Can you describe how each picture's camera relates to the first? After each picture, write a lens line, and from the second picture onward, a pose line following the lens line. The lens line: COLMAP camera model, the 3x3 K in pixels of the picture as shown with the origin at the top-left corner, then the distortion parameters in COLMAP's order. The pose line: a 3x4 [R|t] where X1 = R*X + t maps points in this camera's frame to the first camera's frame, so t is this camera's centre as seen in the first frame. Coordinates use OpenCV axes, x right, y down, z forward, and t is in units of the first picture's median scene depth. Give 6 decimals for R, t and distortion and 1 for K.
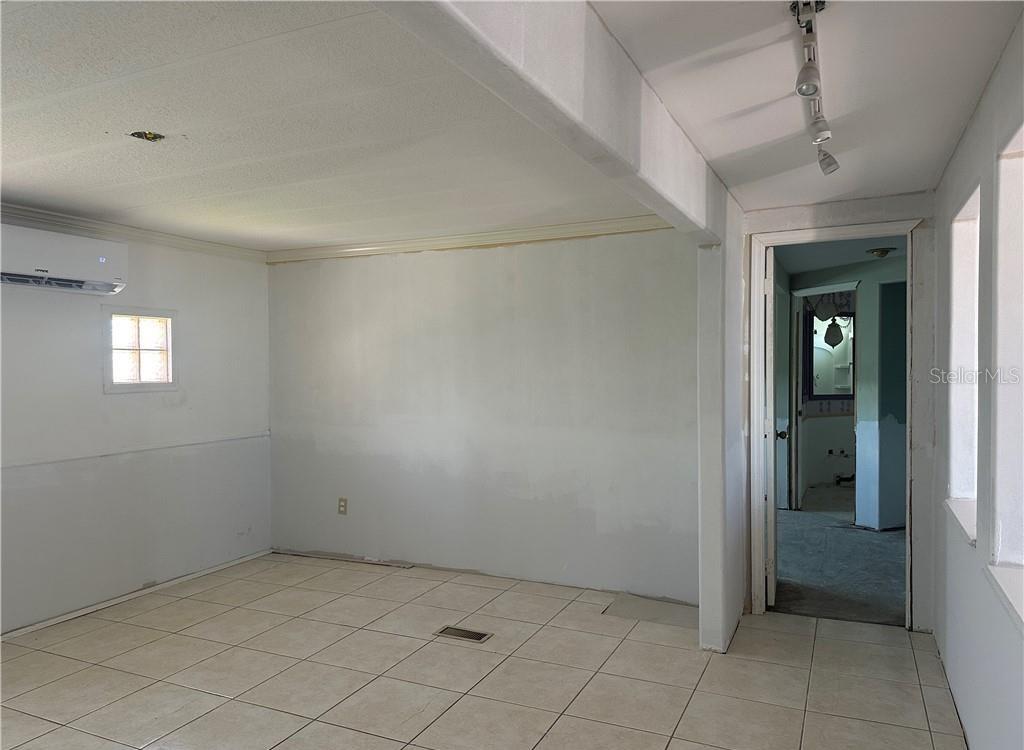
lens RADIAL K [[718.3, 0, 512.5], [0, 718.3, 375.4], [0, 0, 1]] dist [0.030659, -0.033174]
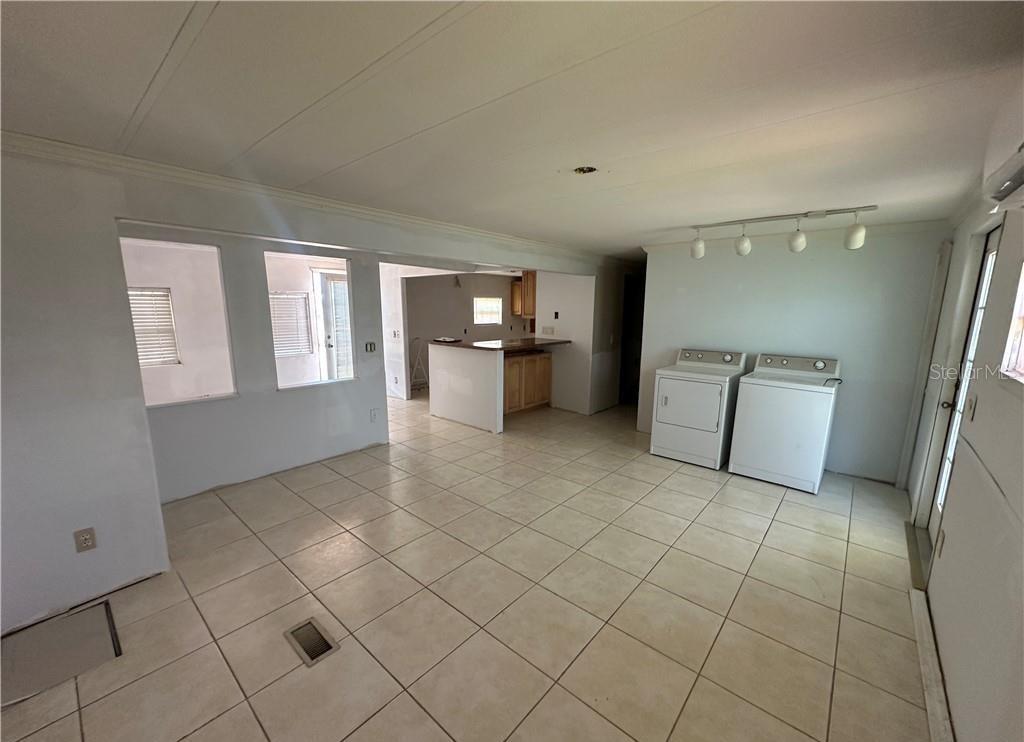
lens RADIAL K [[407.1, 0, 511.9], [0, 407.1, 375.3], [0, 0, 1]] dist [-0.002890, -0.000119]
pose [[-0.963280, -0.048562, 0.264071, -0.482401], [0.004409, 0.980514, 0.196400, -0.073187], [-0.268462, 0.190352, -0.944295, 1.521272]]
